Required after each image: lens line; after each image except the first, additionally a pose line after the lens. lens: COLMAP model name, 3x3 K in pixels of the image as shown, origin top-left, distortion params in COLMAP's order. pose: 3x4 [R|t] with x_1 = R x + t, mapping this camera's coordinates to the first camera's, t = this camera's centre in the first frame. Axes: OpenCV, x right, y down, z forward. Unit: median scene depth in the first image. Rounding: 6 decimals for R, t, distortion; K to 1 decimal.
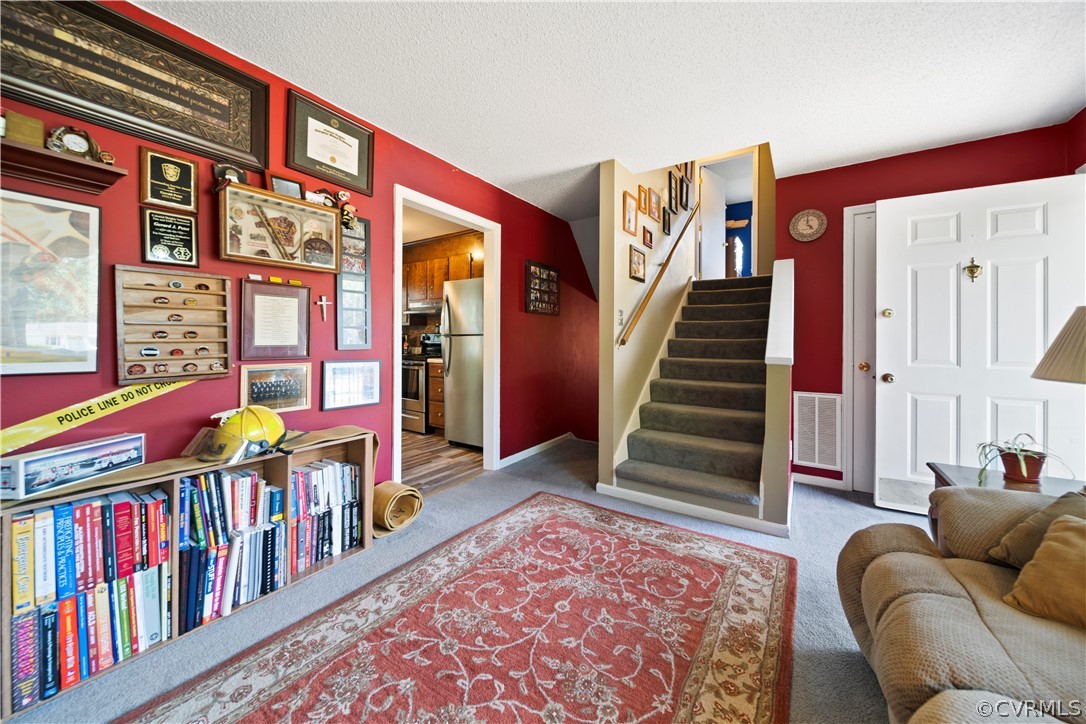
lens RADIAL K [[385.2, 0, 542.7], [0, 385.2, 339.4], [0, 0, 1]] dist [0.001307, -0.001538]
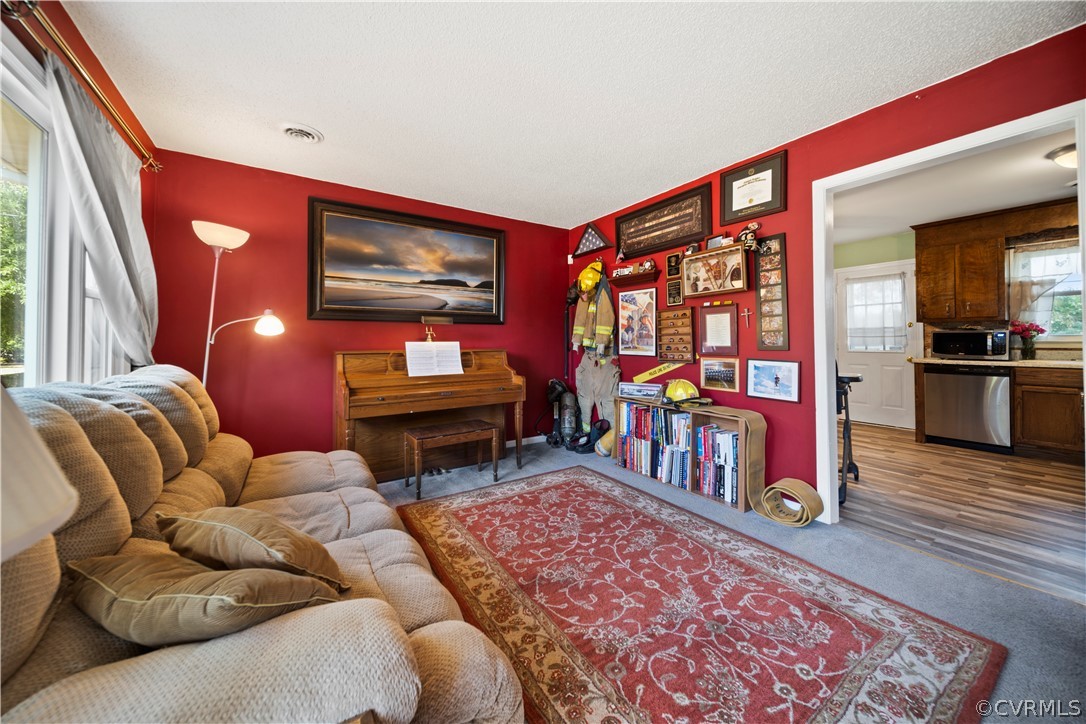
lens RADIAL K [[385.2, 0, 546.4], [0, 385.2, 339.0], [0, 0, 1]] dist [0.001307, -0.001538]
pose [[-0.375265, -0.012018, -0.926840, 1.006740], [0.006666, 0.999855, -0.015664, 0.006964], [0.926894, -0.012056, -0.375131, 0.964526]]
